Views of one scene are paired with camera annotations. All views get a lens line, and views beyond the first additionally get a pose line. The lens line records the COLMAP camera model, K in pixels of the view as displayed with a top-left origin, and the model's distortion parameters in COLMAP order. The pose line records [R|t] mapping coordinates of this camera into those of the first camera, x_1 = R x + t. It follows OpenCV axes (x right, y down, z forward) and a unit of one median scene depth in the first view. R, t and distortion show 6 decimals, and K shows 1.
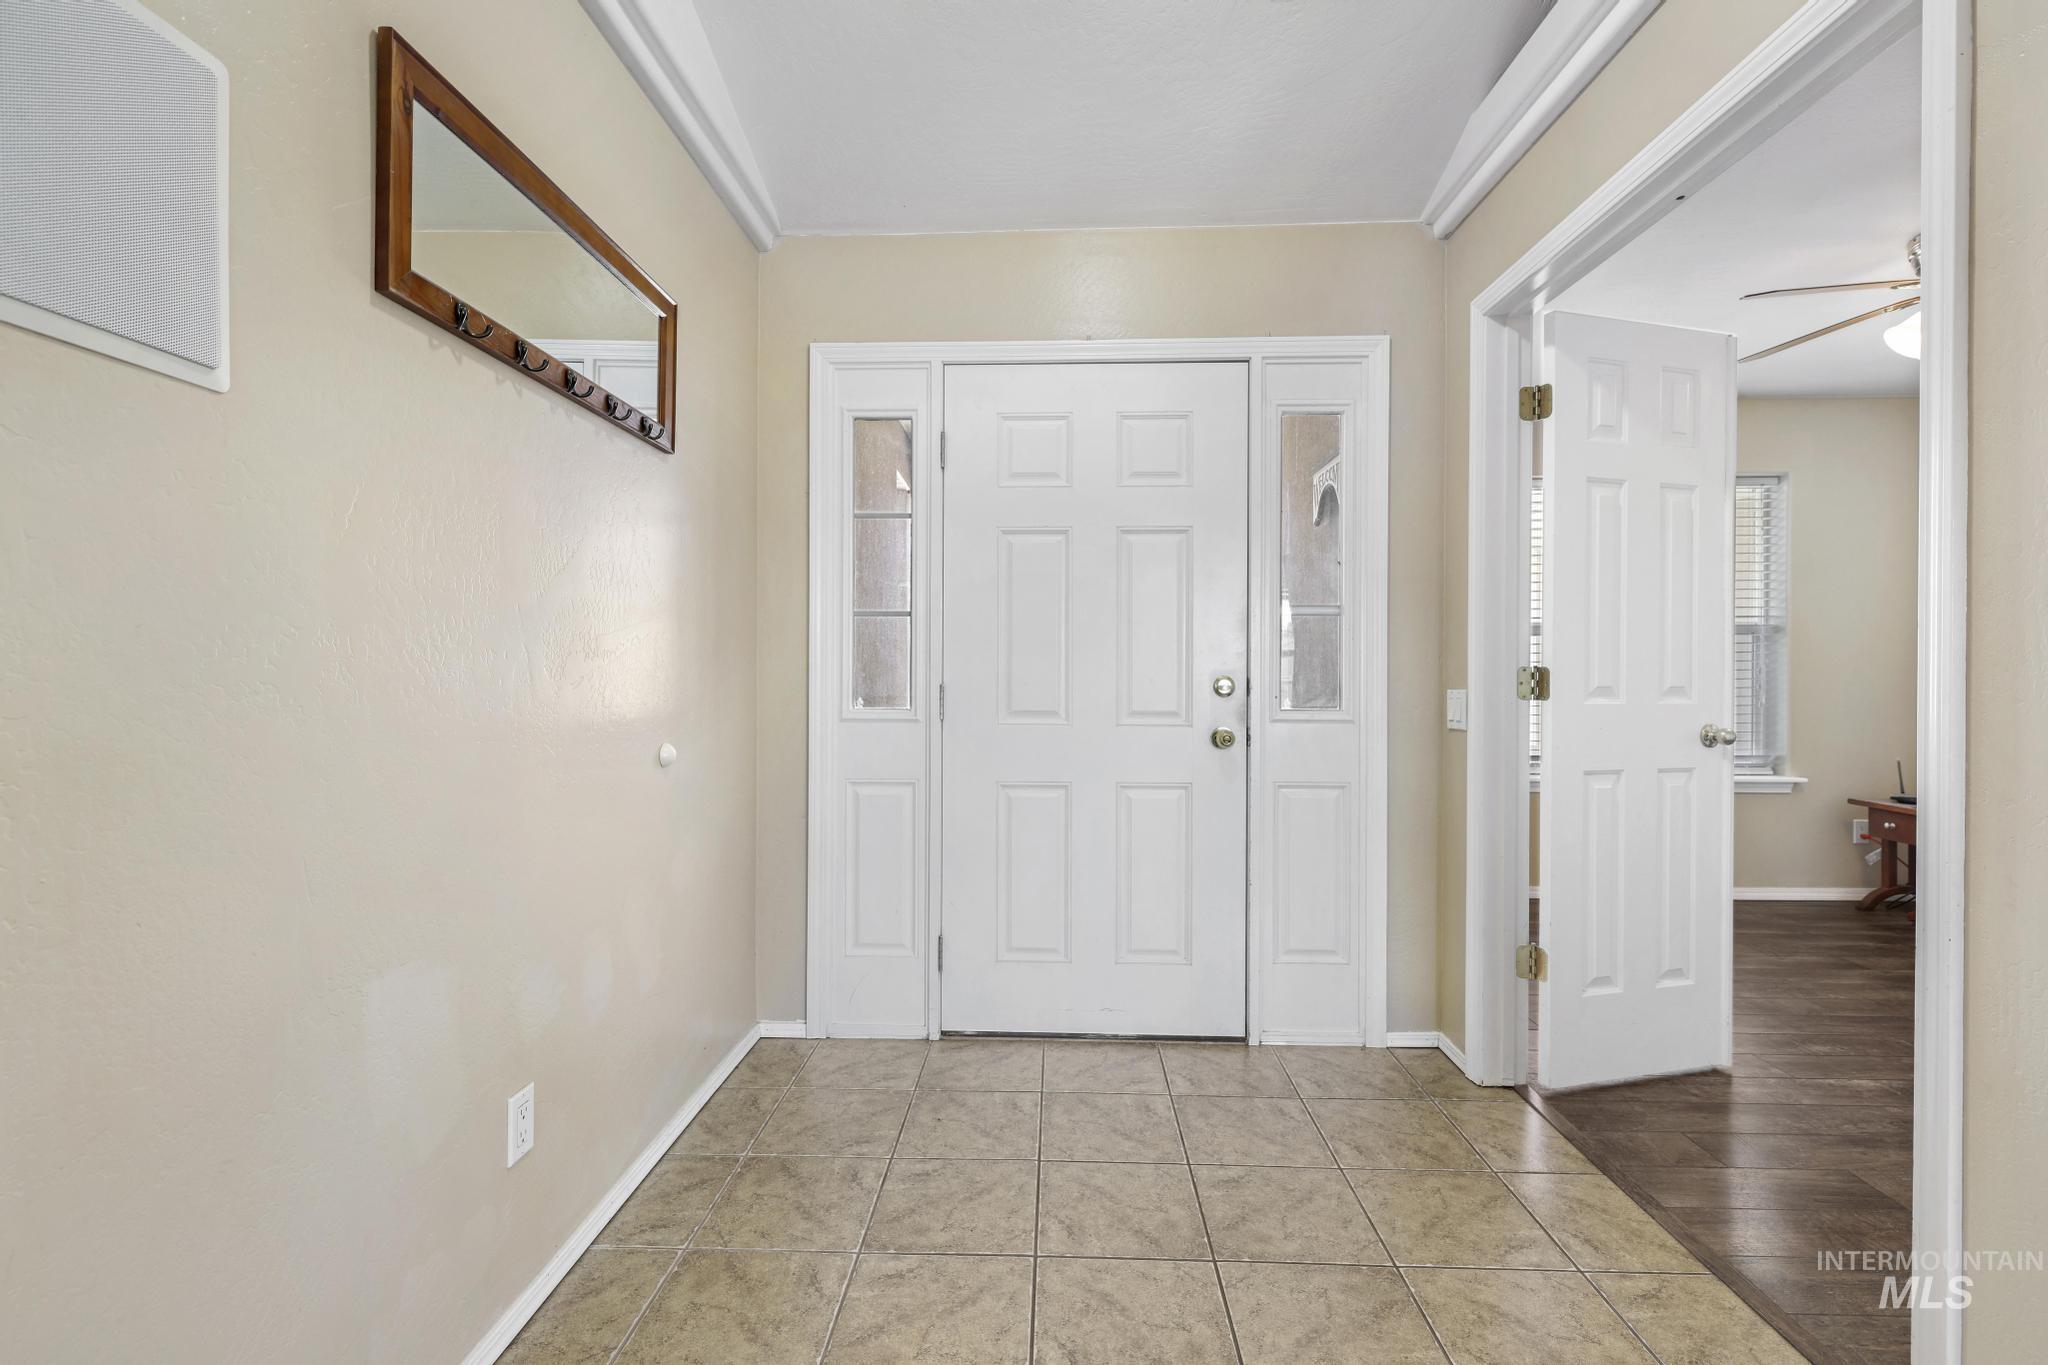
lens RADIAL K [[892.6, 0, 1019.3], [0, 892.6, 668.0], [0, 0, 1]] dist [0.000174, -0.000661]
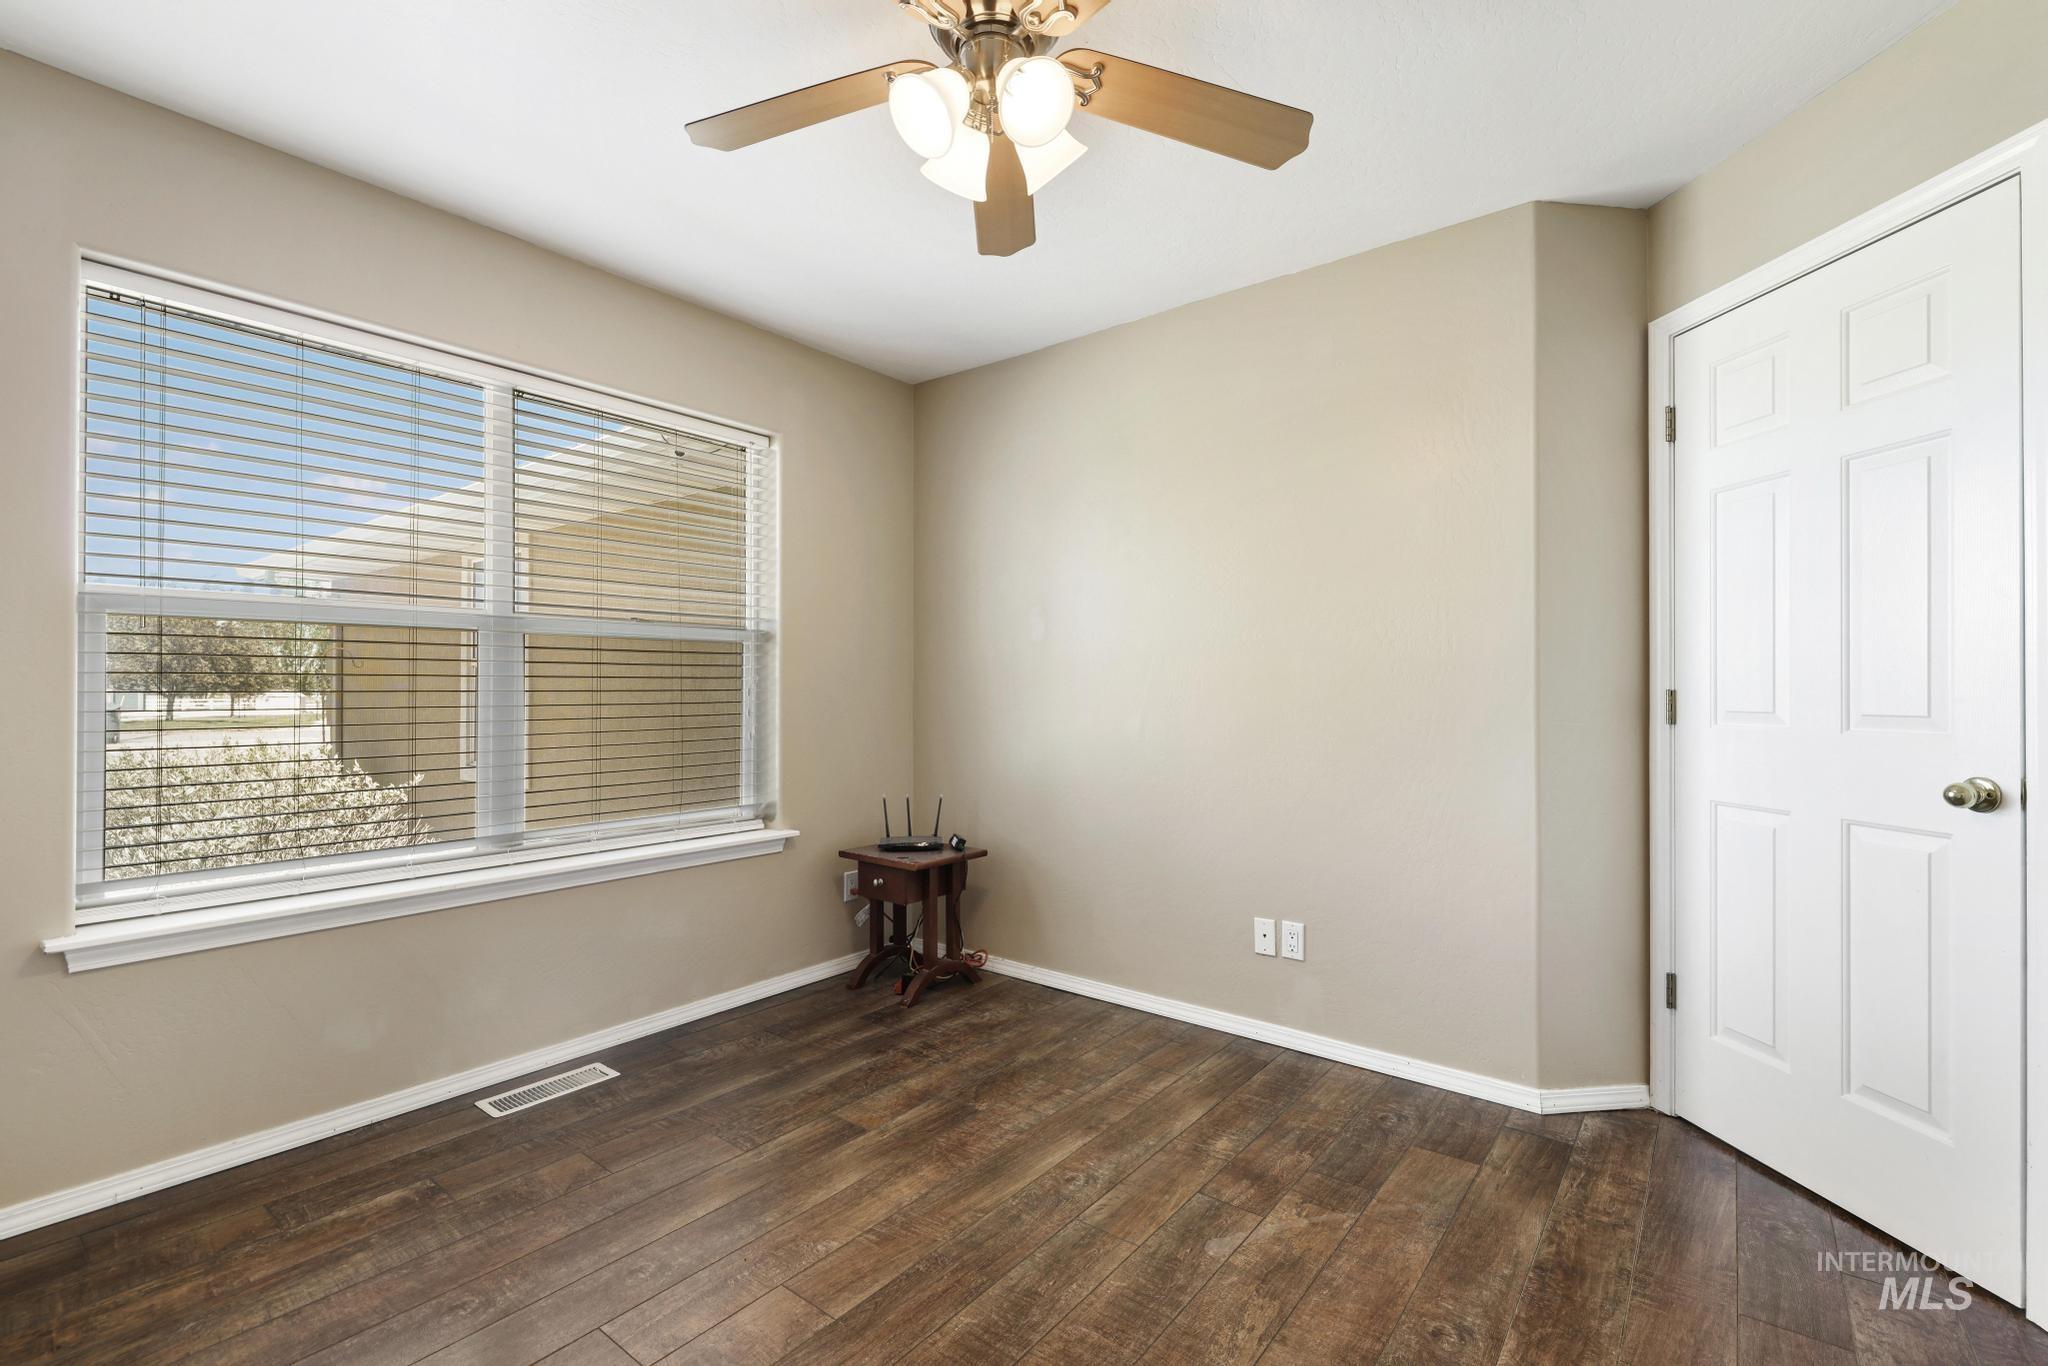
lens RADIAL K [[892.6, 0, 1027.4], [0, 892.6, 687.2], [0, 0, 1]] dist [0.000174, -0.000661]
pose [[0.575835, -0.006349, 0.817541, 0.368859], [0.006755, 0.999973, 0.003008, -0.000485], [-0.817538, 0.003790, 0.575862, 0.396202]]
